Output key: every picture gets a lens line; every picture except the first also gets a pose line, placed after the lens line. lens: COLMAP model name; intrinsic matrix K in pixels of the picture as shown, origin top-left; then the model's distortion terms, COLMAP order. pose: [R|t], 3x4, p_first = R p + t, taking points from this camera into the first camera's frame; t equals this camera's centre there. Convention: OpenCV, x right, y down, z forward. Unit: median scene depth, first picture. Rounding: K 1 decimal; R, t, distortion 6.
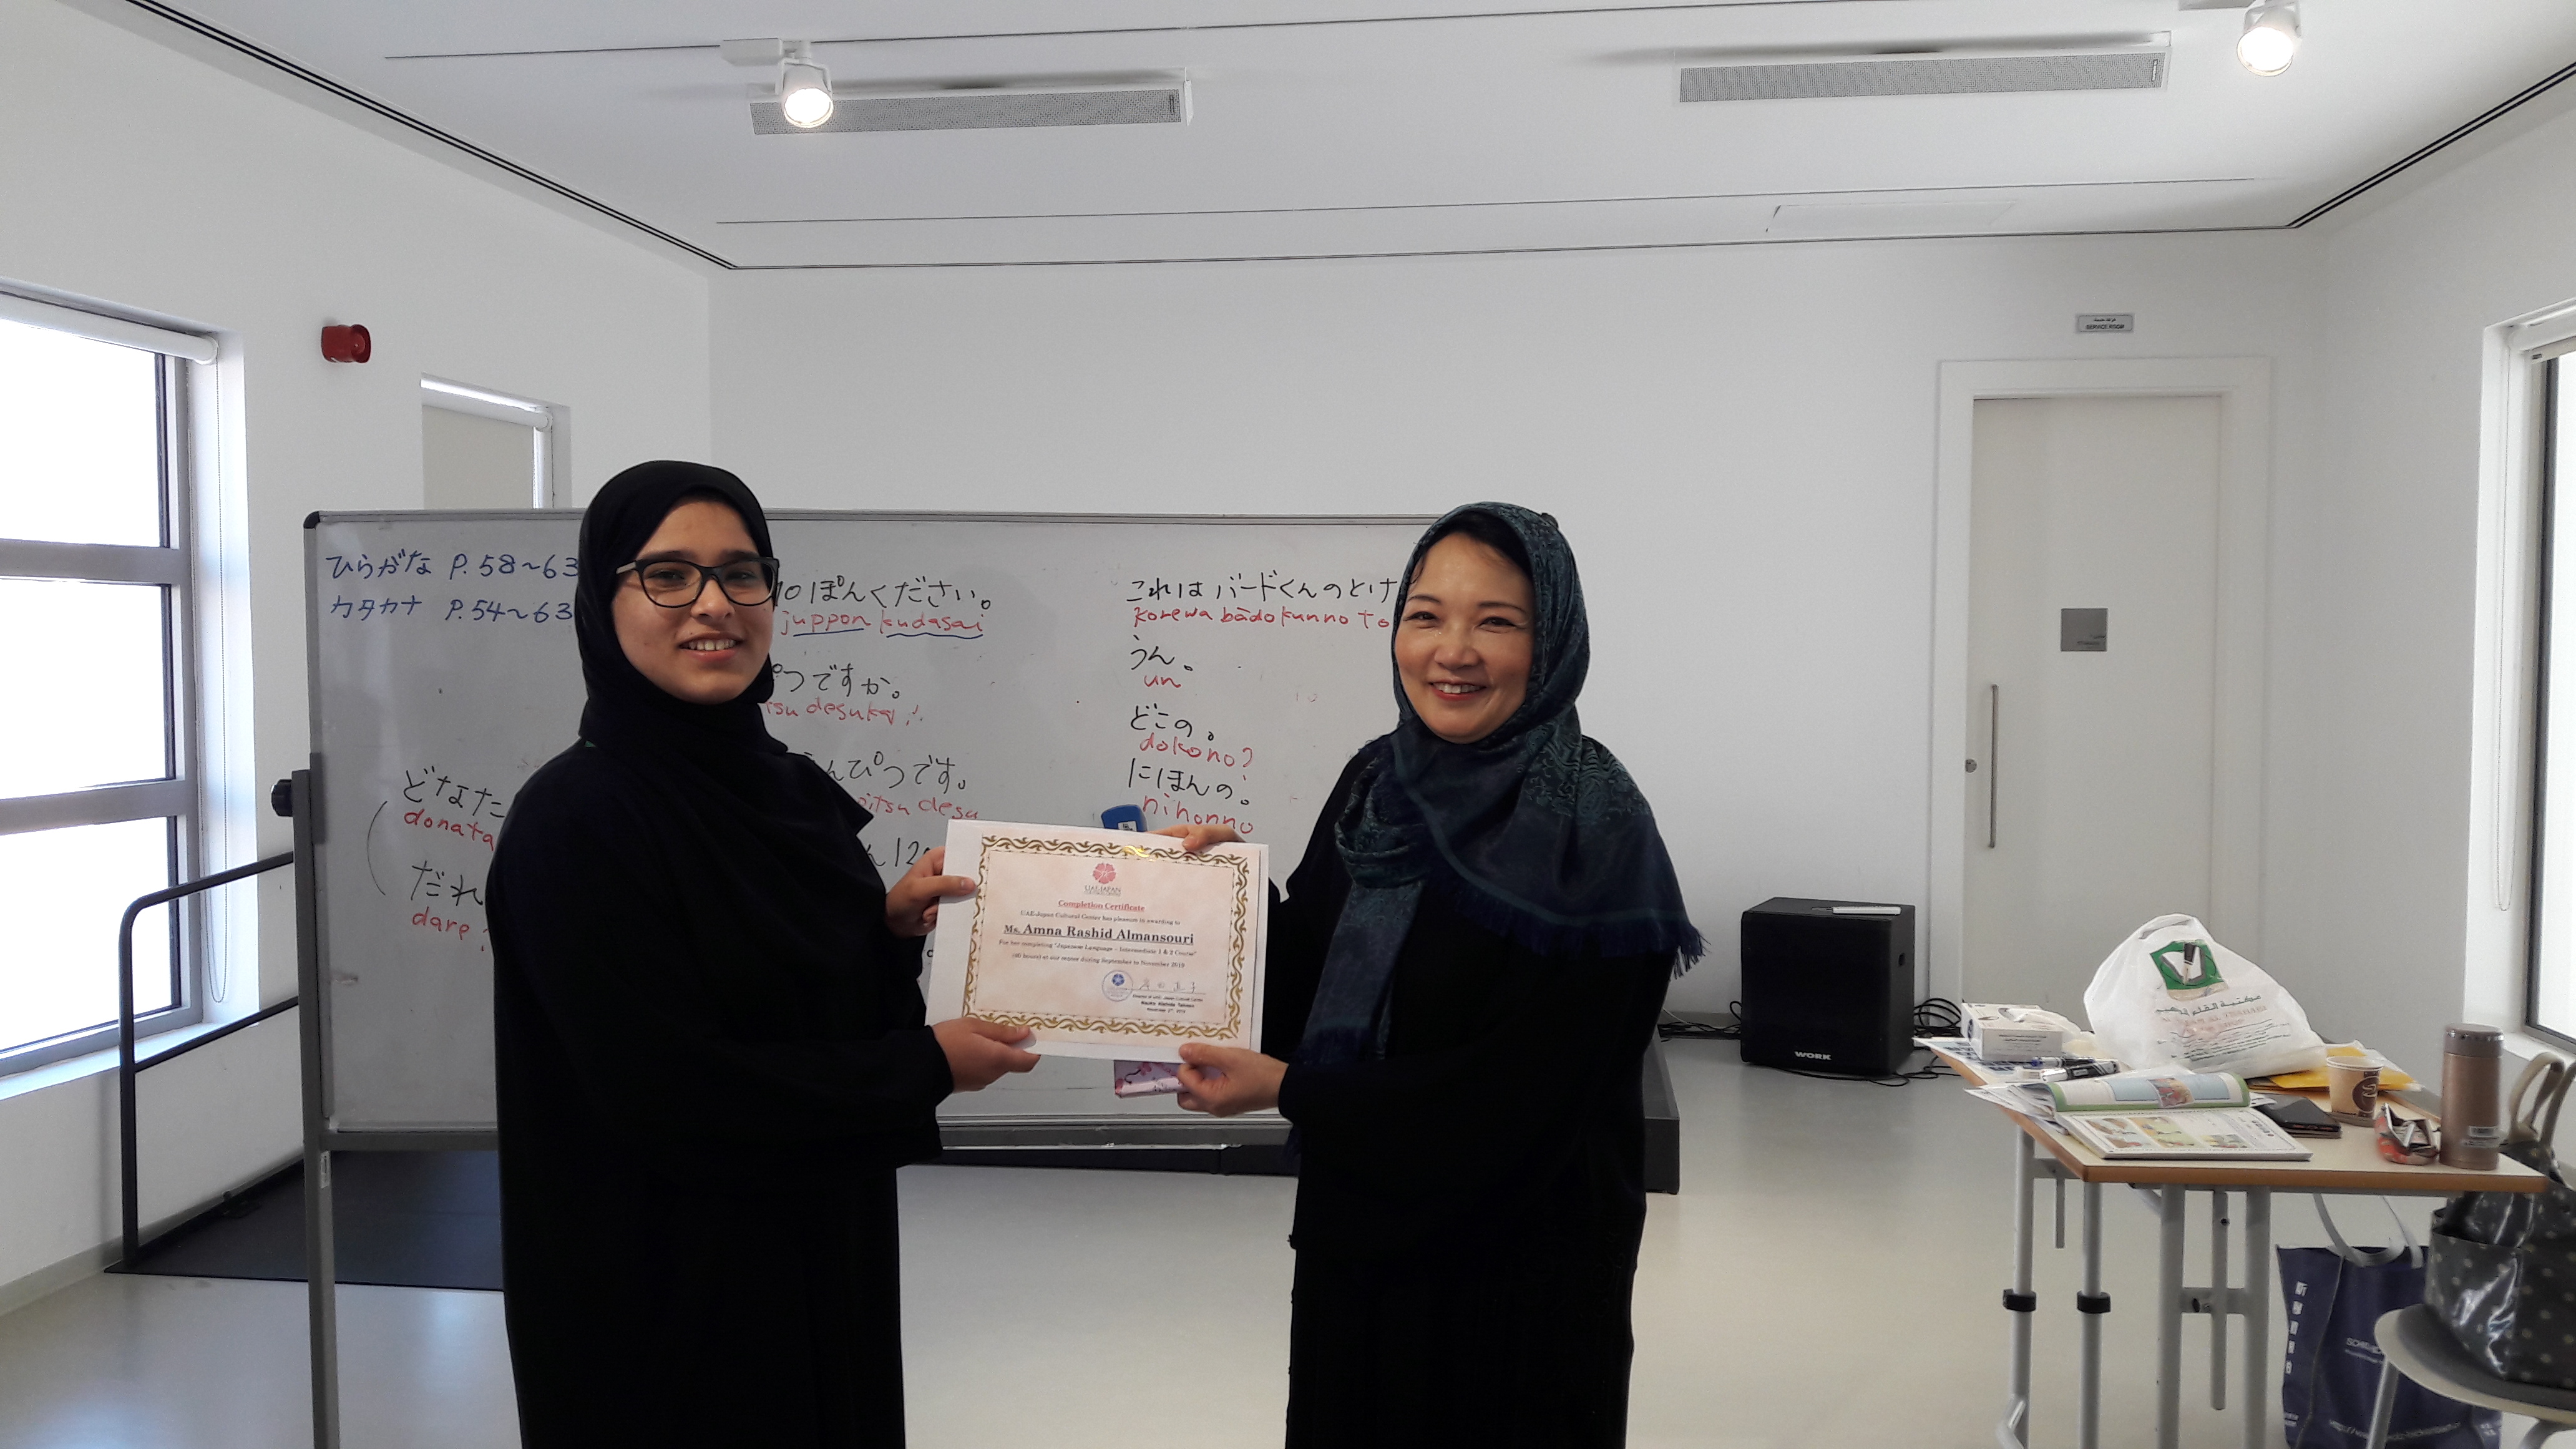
lens RADIAL K [[2068.5, 0, 1288.0], [0, 2068.5, 724.5], [0, 0, 1]] dist [0.161137, -0.314076]
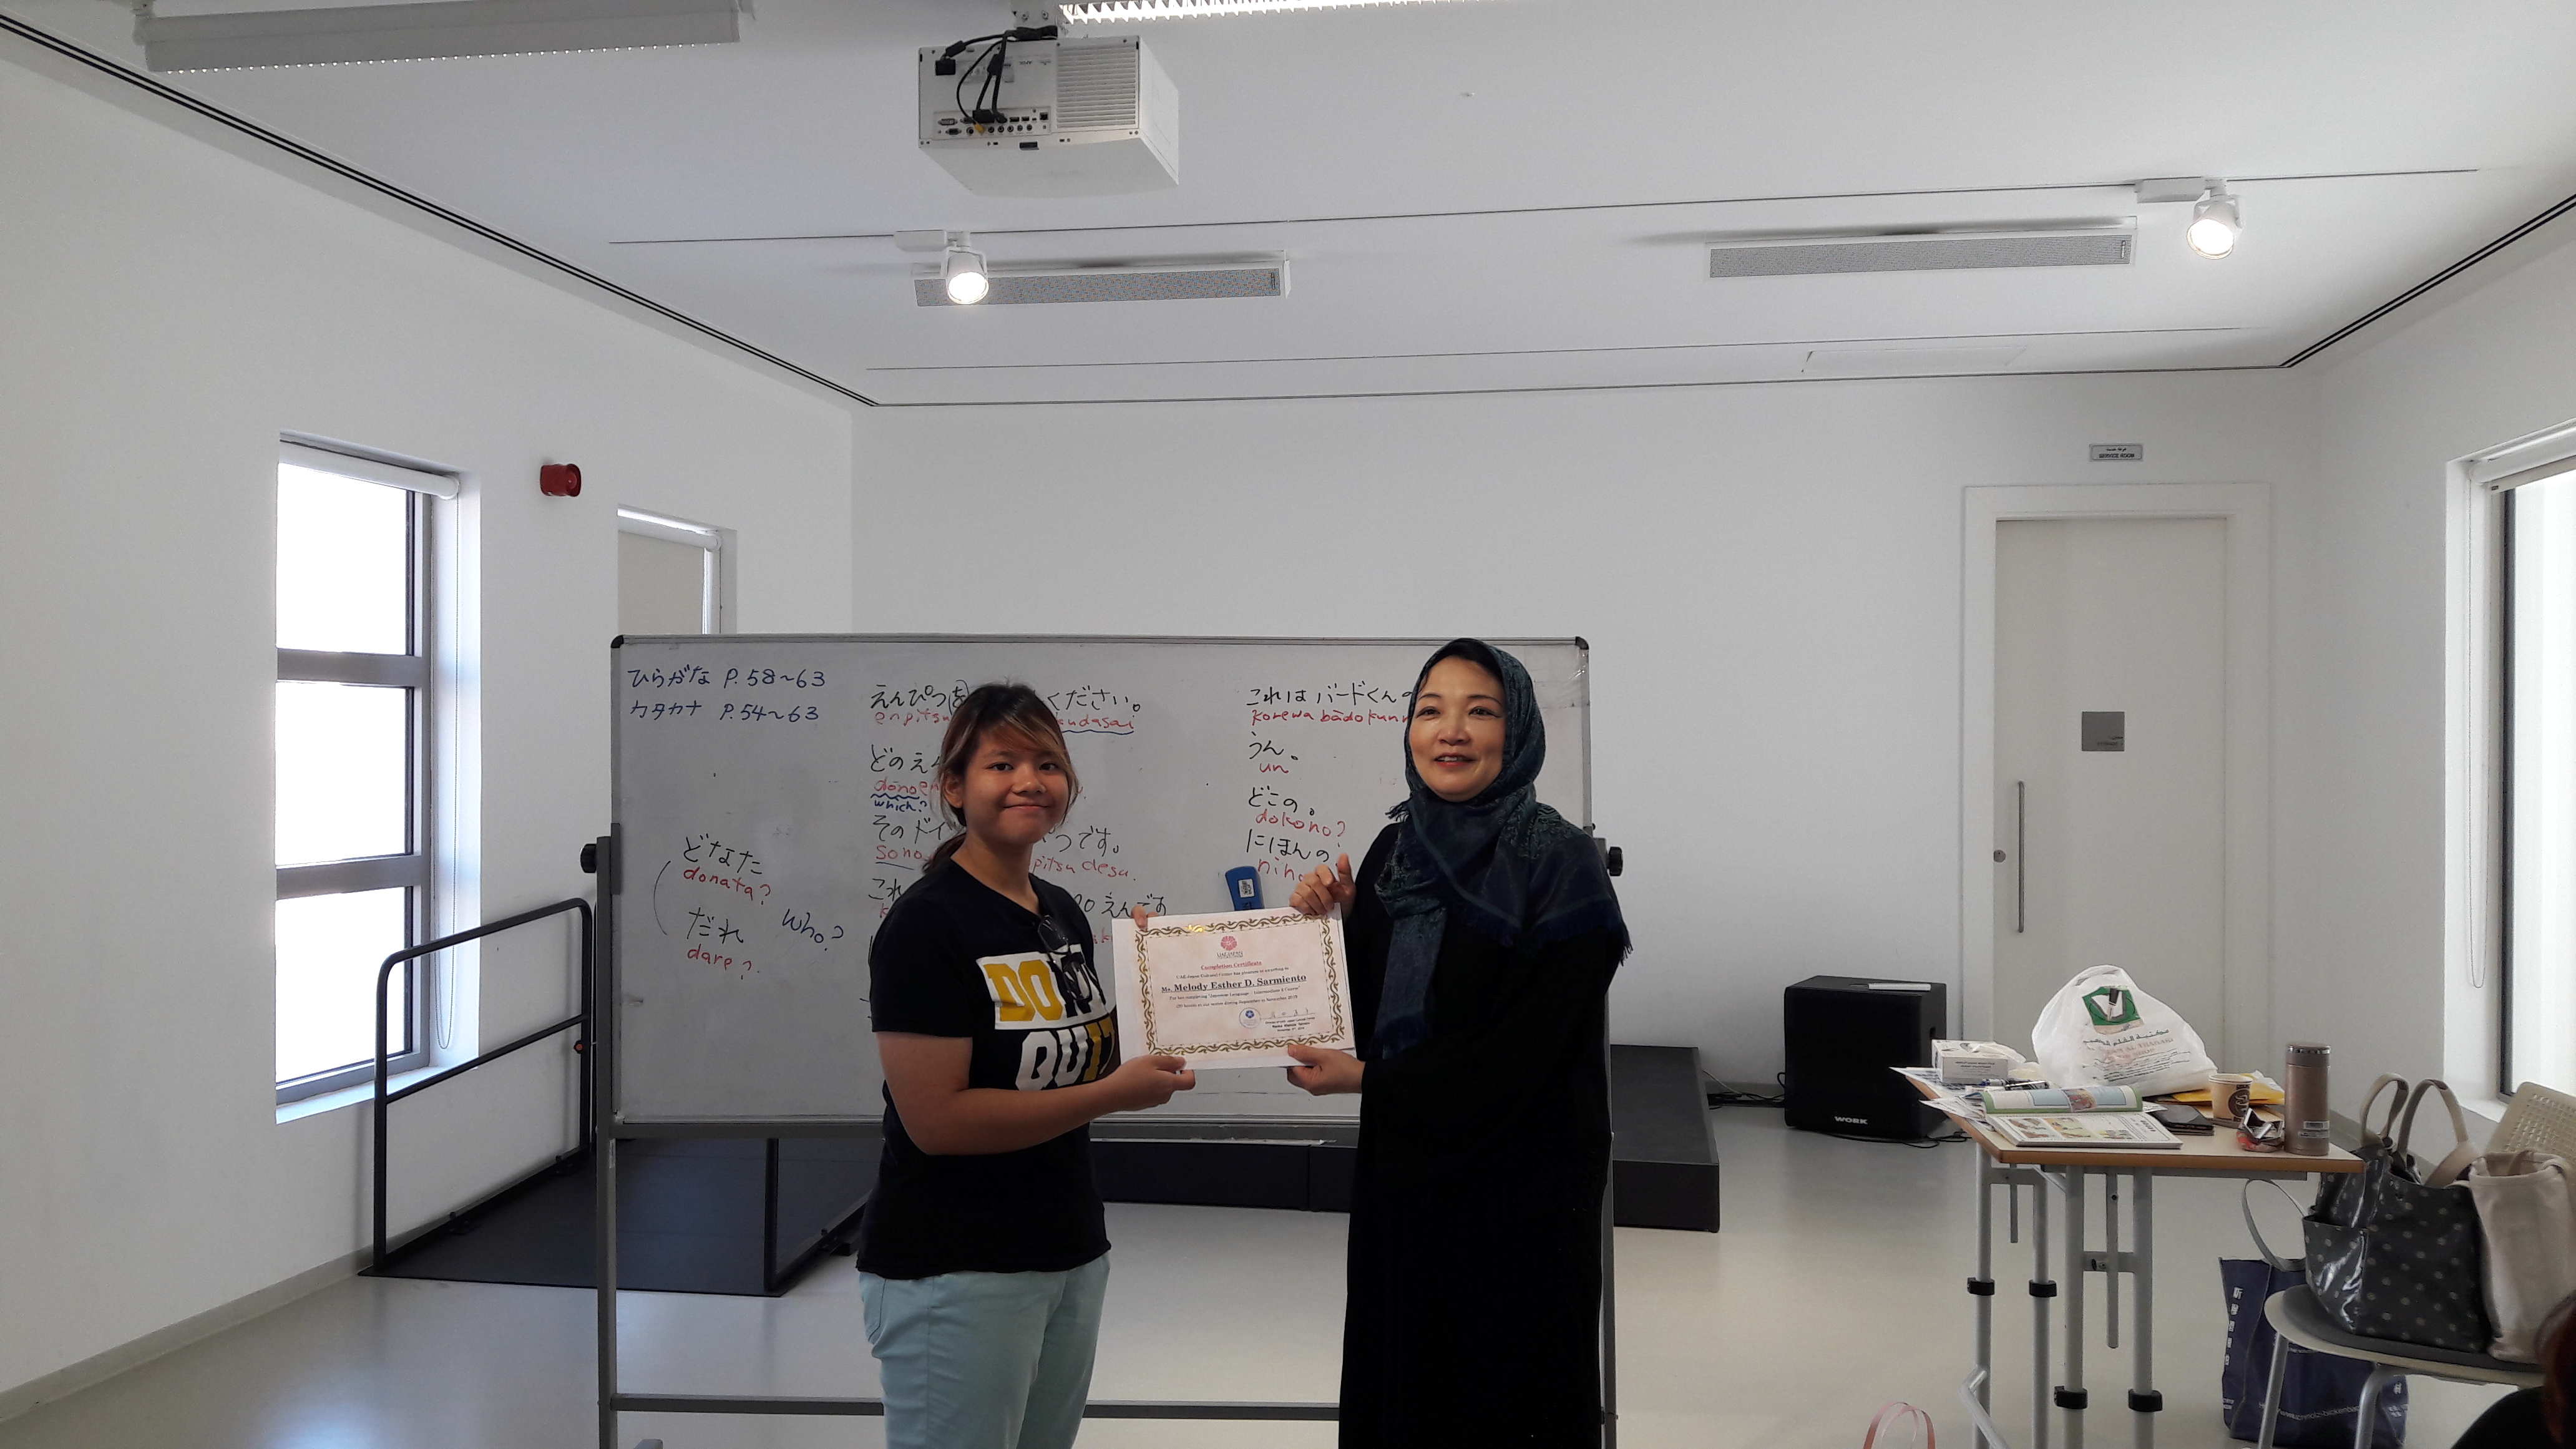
lens RADIAL K [[2053.2, 0, 1288.0], [0, 2053.2, 724.5], [0, 0, 1]] dist [0.296663, -0.562954]
pose [[0.999325, 0.003223, -0.036598, -0.006021], [-0.004929, 0.998901, -0.046620, 0.010482], [0.036407, 0.046769, 0.998242, -0.245081]]
